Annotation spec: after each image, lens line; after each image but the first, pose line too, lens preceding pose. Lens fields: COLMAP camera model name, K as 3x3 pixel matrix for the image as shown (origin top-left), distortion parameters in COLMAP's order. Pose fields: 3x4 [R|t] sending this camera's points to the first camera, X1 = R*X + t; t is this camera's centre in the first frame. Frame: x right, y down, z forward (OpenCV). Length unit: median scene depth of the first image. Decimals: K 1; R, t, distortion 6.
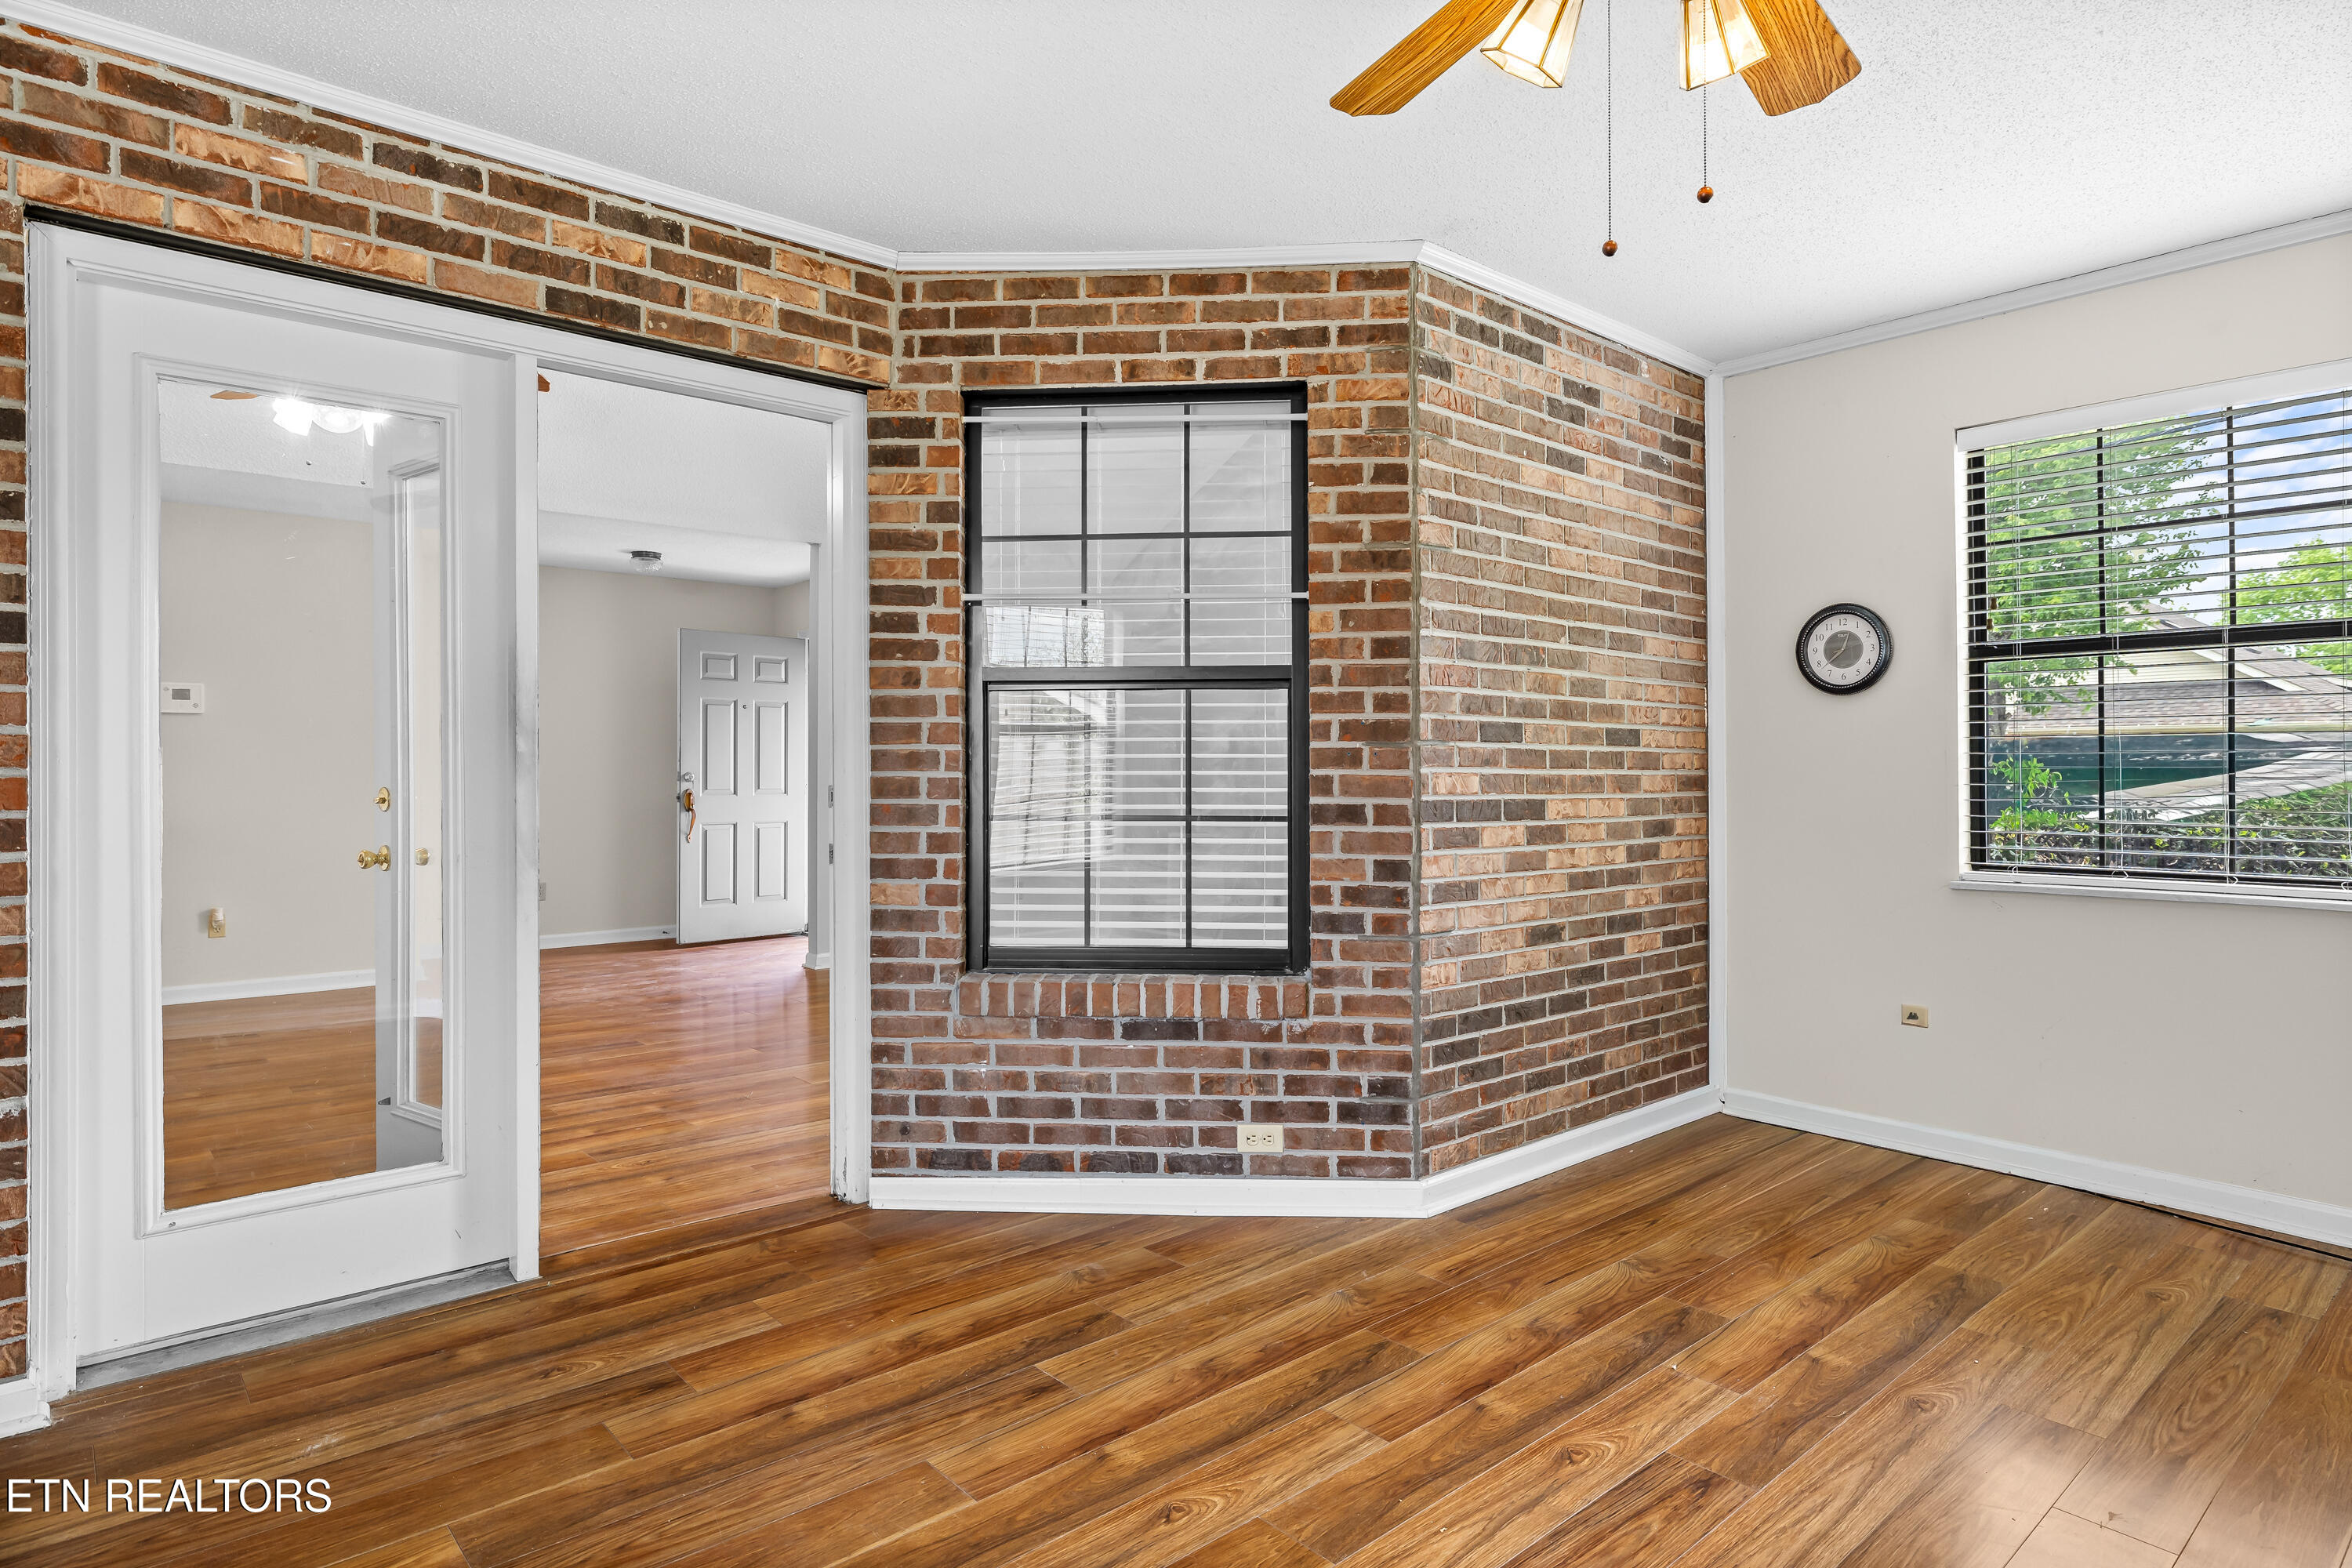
lens RADIAL K [[1290.6, 0, 1176.0], [0, 1290.6, 769.8], [0, 0, 1]] dist [0.004188, 0.000461]
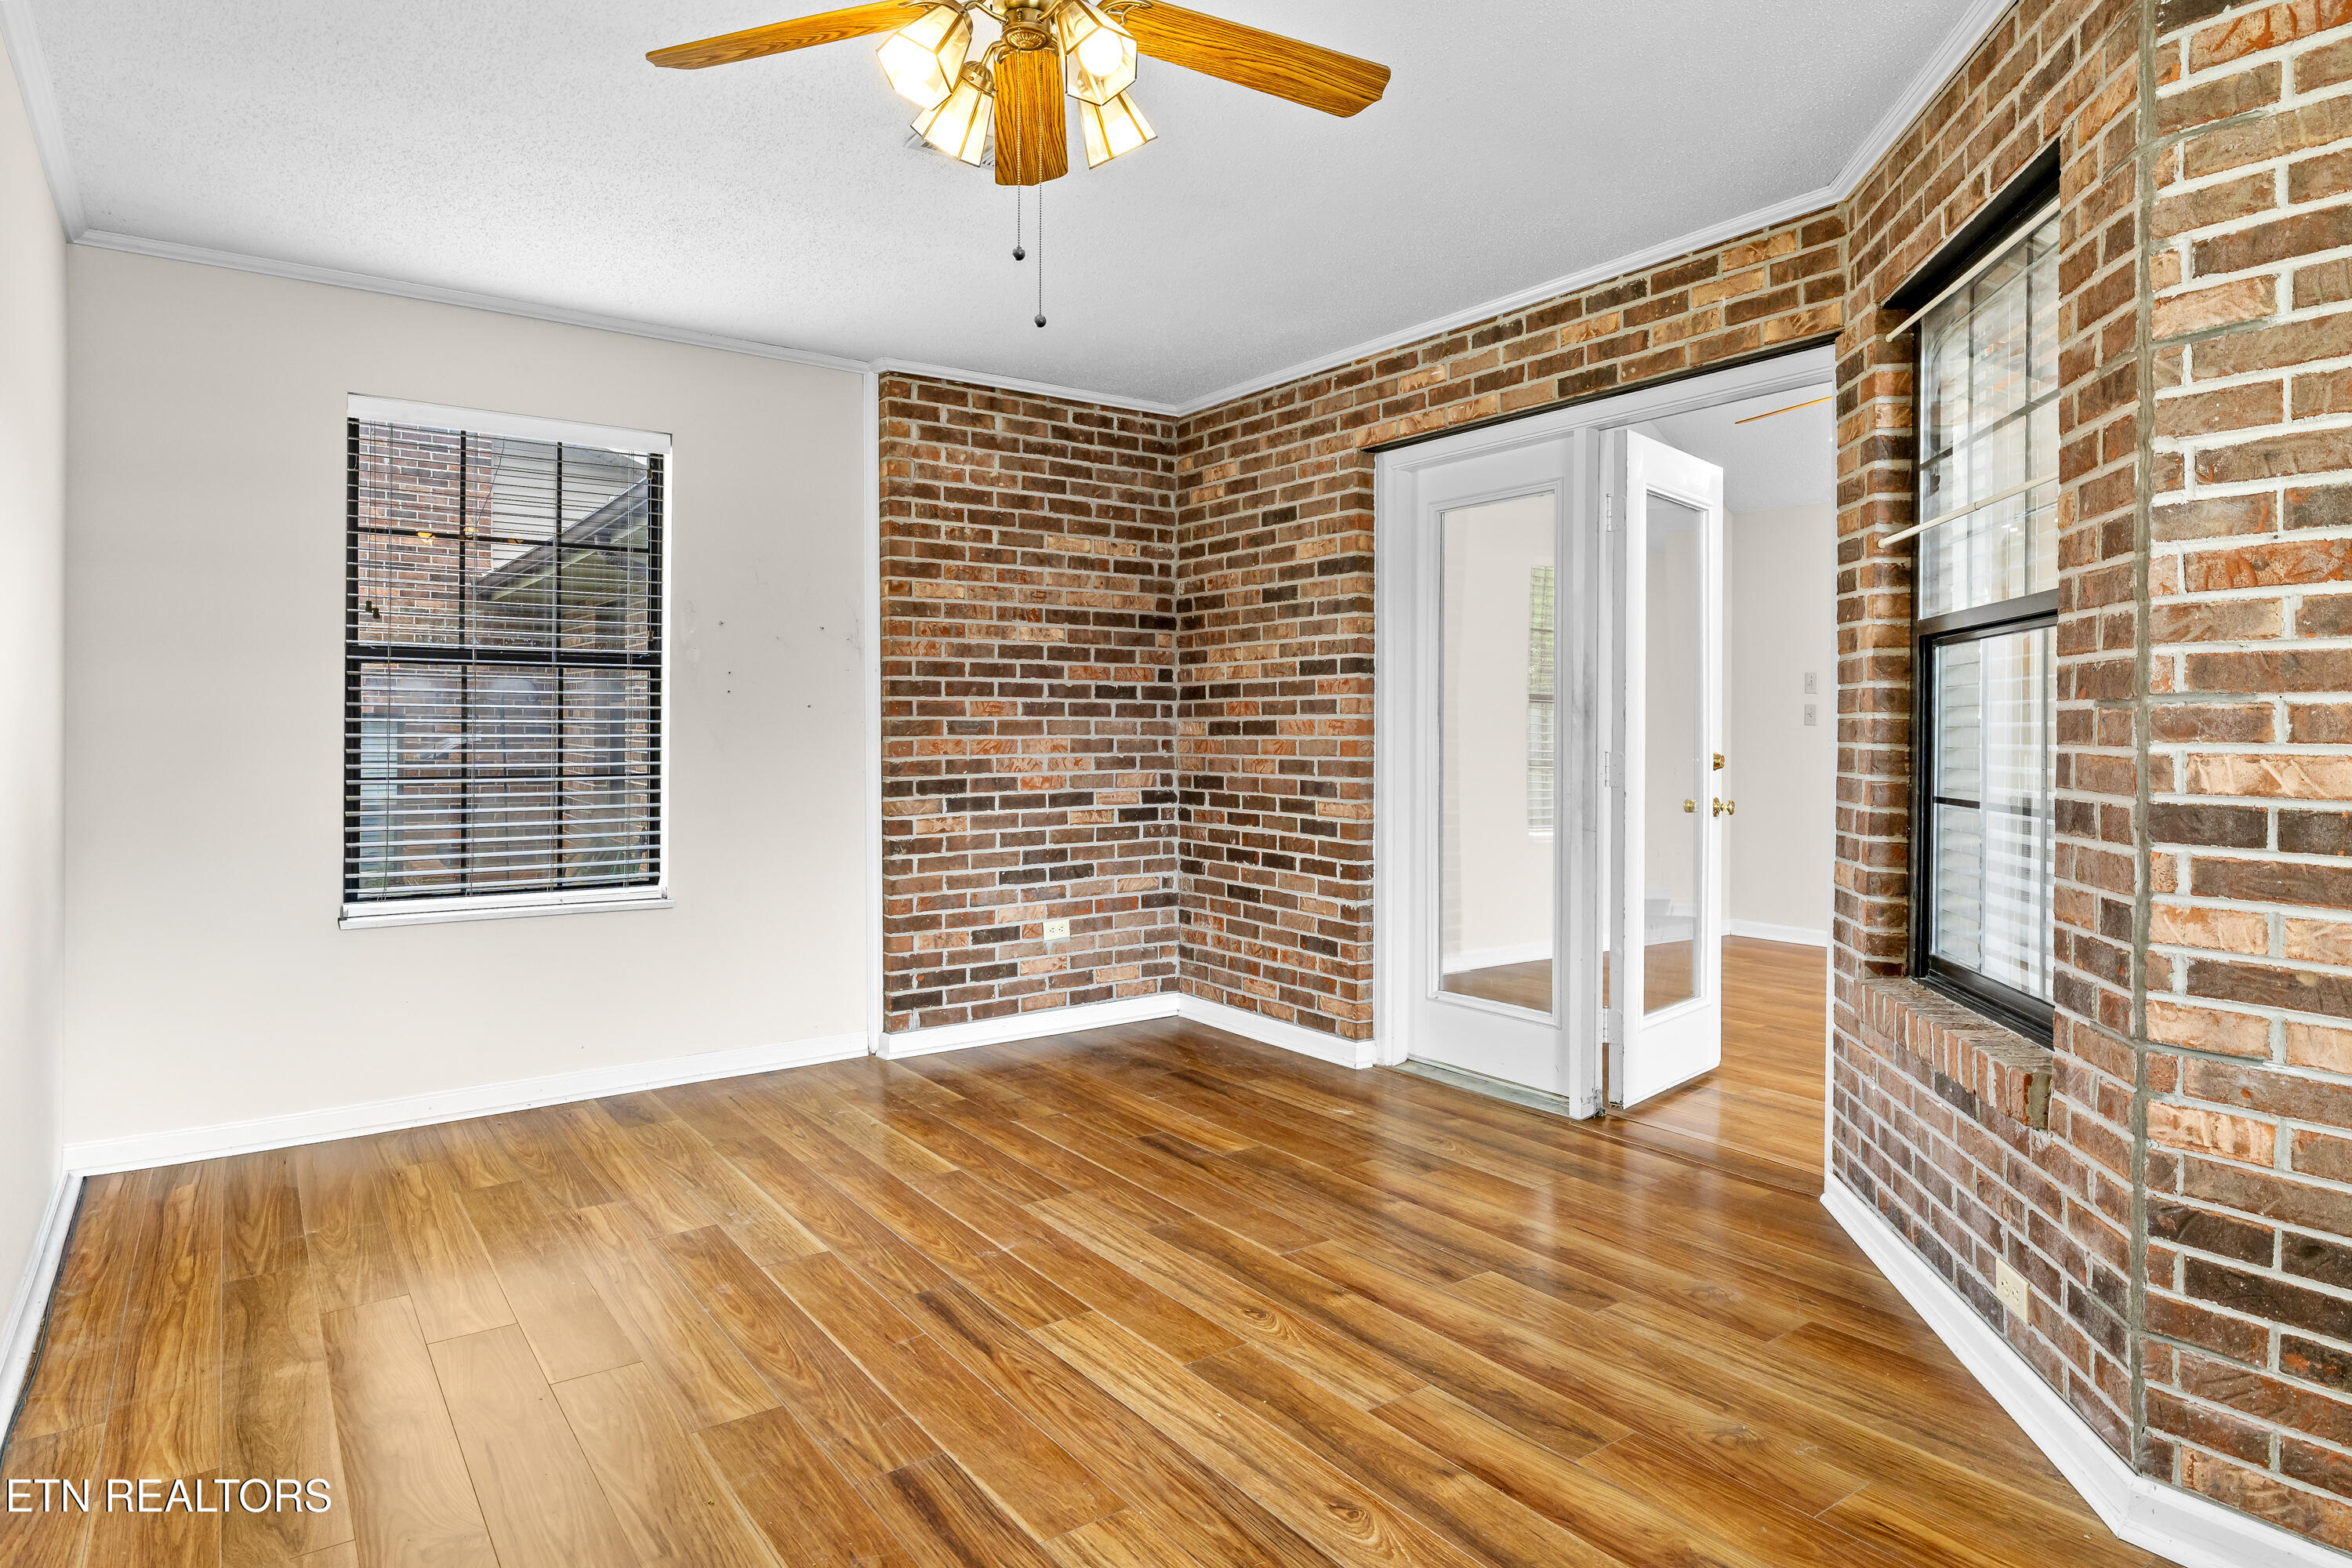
lens RADIAL K [[1290.6, 0, 1146.0], [0, 1290.6, 739.5], [0, 0, 1]] dist [0.004188, 0.000461]
pose [[-0.100193, 0.006676, -0.994946, 0.948442], [-0.005330, 0.999960, 0.007247, -0.006038], [0.994954, 0.006029, -0.100154, 0.746462]]
